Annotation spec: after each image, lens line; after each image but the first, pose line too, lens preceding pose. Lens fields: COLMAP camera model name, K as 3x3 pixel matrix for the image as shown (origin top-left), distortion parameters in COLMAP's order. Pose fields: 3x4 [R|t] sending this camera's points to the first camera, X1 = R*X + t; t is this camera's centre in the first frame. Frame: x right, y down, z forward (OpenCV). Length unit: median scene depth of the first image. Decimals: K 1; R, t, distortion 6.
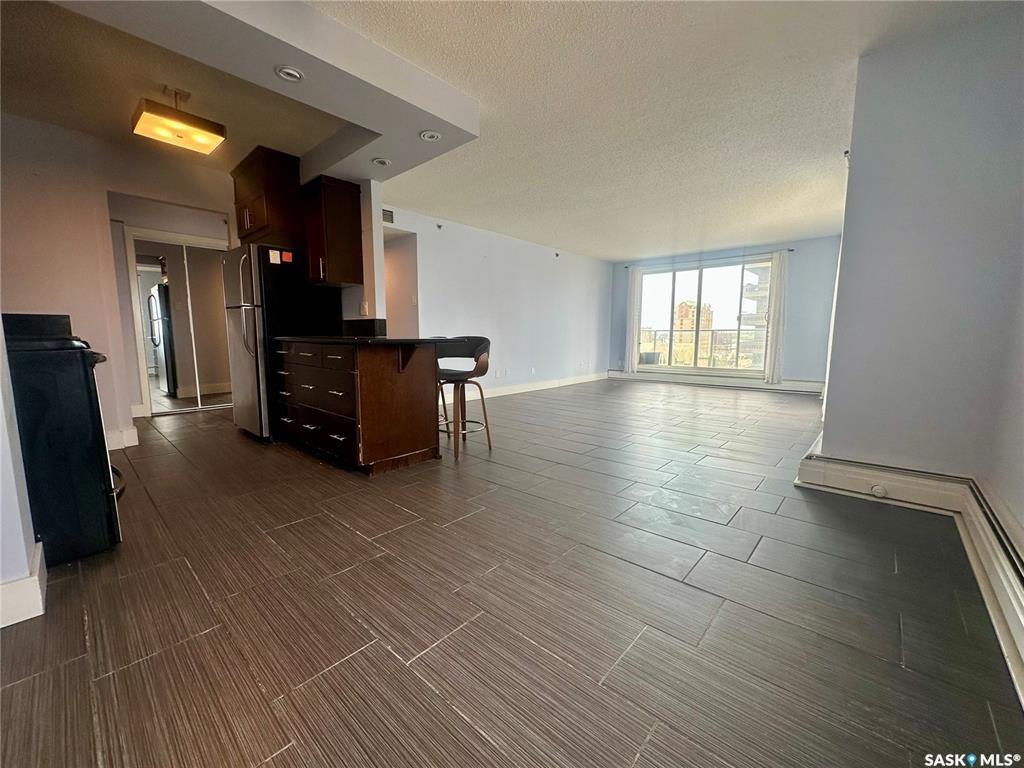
lens RADIAL K [[410.0, 0, 508.9], [0, 410.0, 384.1], [0, 0, 1]] dist [0.001309, 0.000105]
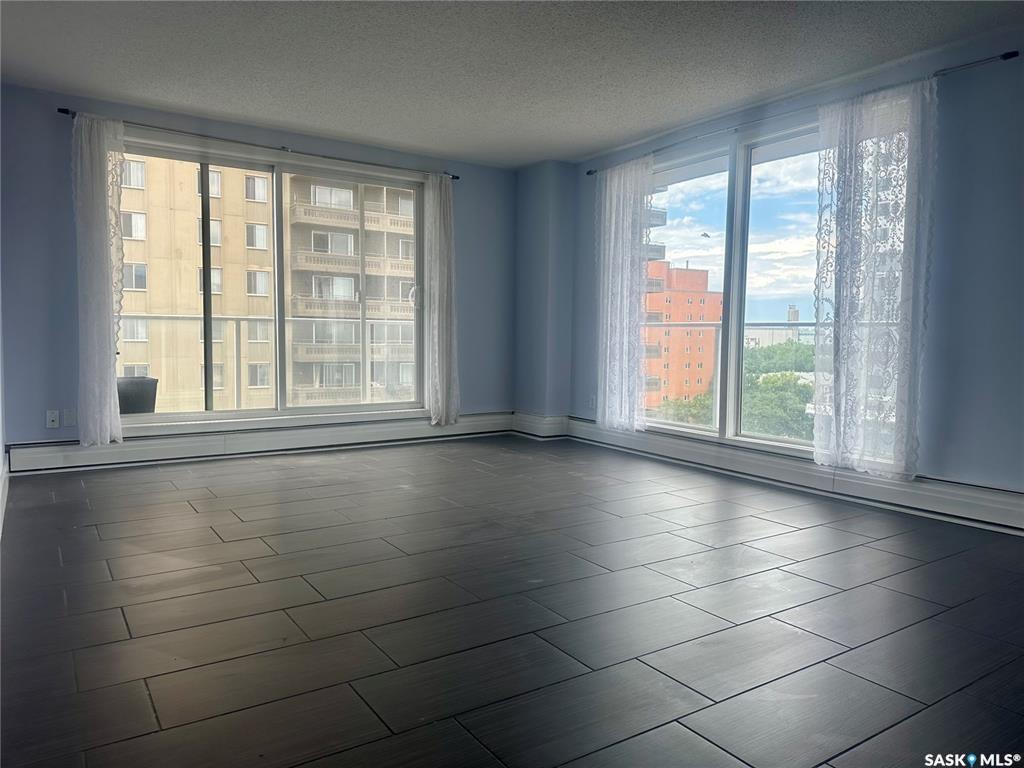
lens RADIAL K [[716.3, 0, 507.1], [0, 716.3, 379.2], [0, 0, 1]] dist [0.093941, -0.112580]
pose [[0.245633, -0.057845, 0.967636, -0.243431], [0.105092, 0.993923, 0.032740, -0.089582], [-0.963649, 0.093649, 0.250219, 0.755301]]
